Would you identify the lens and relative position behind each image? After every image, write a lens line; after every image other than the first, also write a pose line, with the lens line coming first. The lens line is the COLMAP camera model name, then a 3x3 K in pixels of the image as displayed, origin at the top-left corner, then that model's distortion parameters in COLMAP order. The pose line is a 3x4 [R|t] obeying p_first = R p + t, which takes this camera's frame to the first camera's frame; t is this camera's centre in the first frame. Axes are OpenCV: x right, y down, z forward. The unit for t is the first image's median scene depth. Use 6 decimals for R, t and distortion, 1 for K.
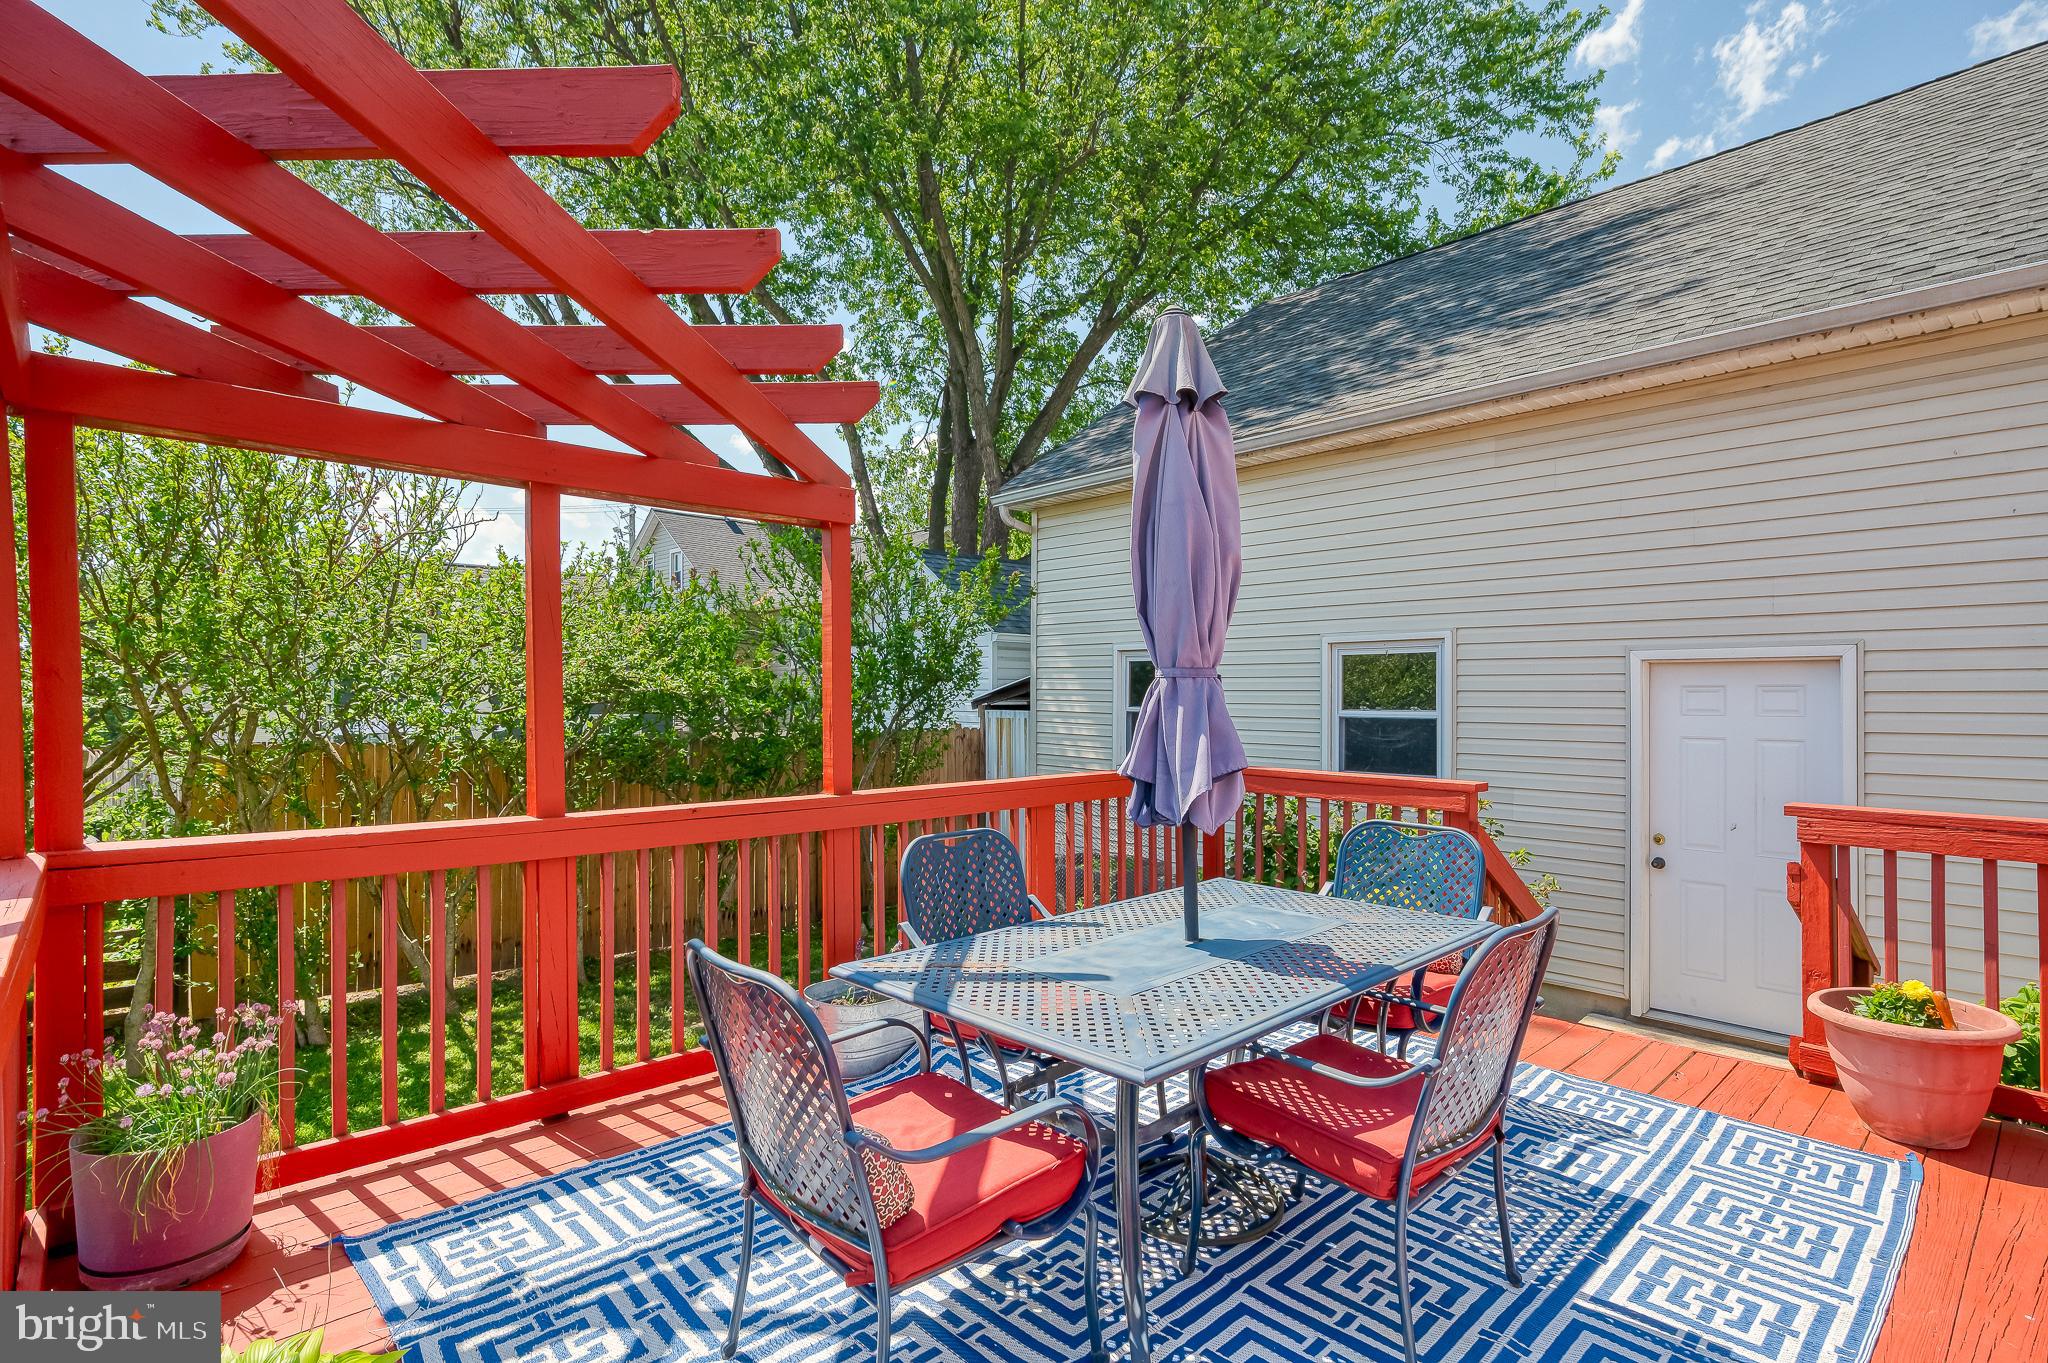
lens RADIAL K [[1001.6, 0, 1012.2], [0, 1001.6, 685.3], [0, 0, 1]] dist [0.001196, -0.000176]
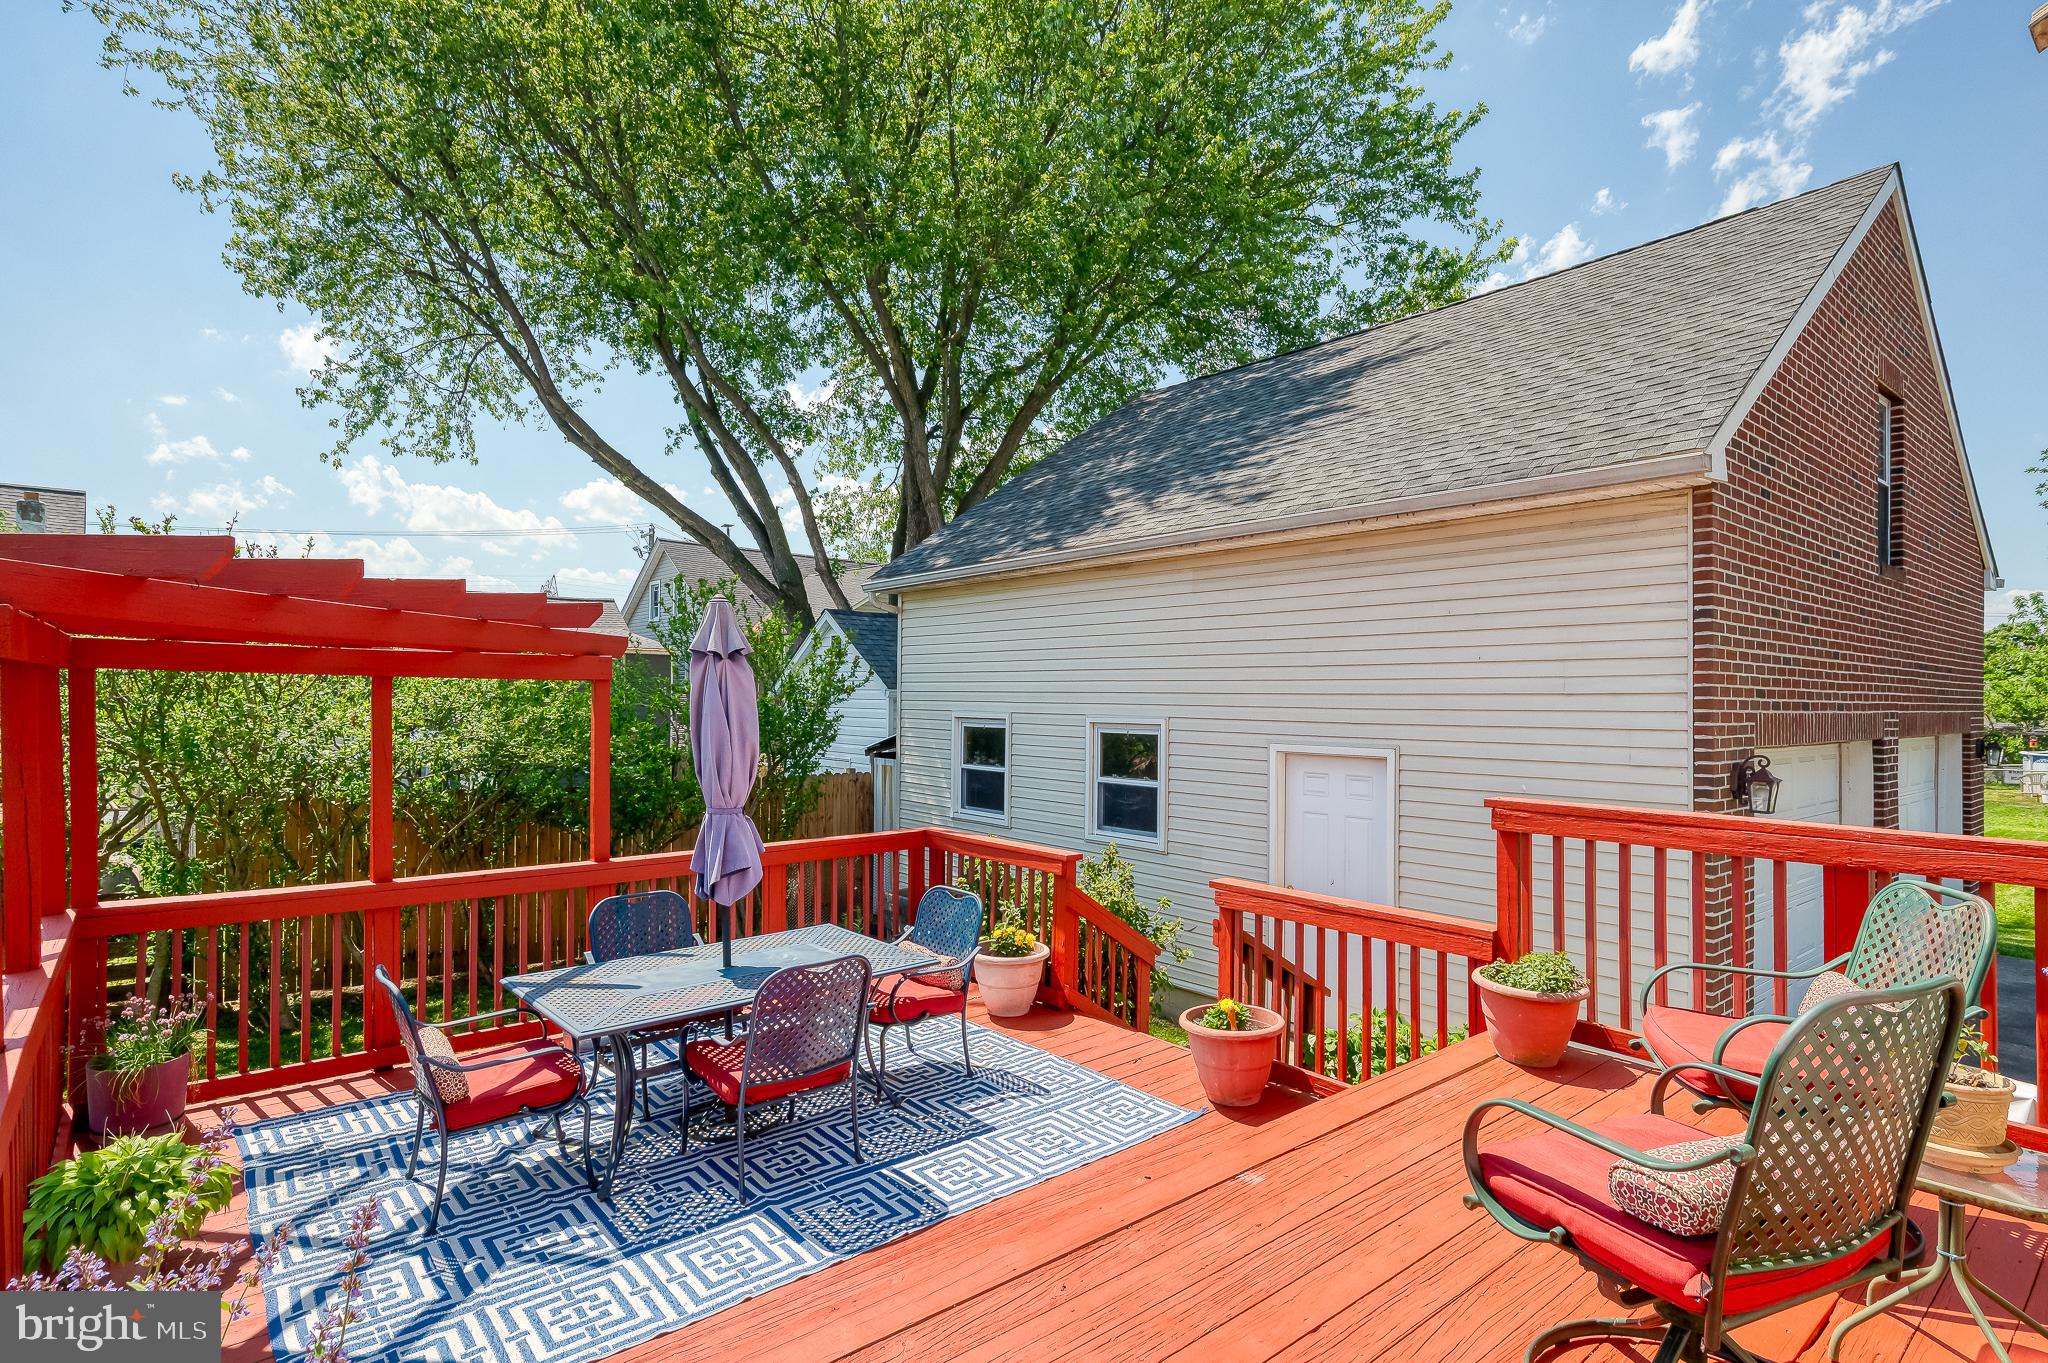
lens RADIAL K [[1025.3, 0, 1021.7], [0, 1025.3, 679.0], [0, 0, 1]] dist [-0.001663, 0.000497]
pose [[0.999280, 0.006762, -0.037325, 0.398273], [-0.007150, 0.999922, -0.010280, -0.117653], [0.037252, 0.010540, 0.999250, -0.389501]]
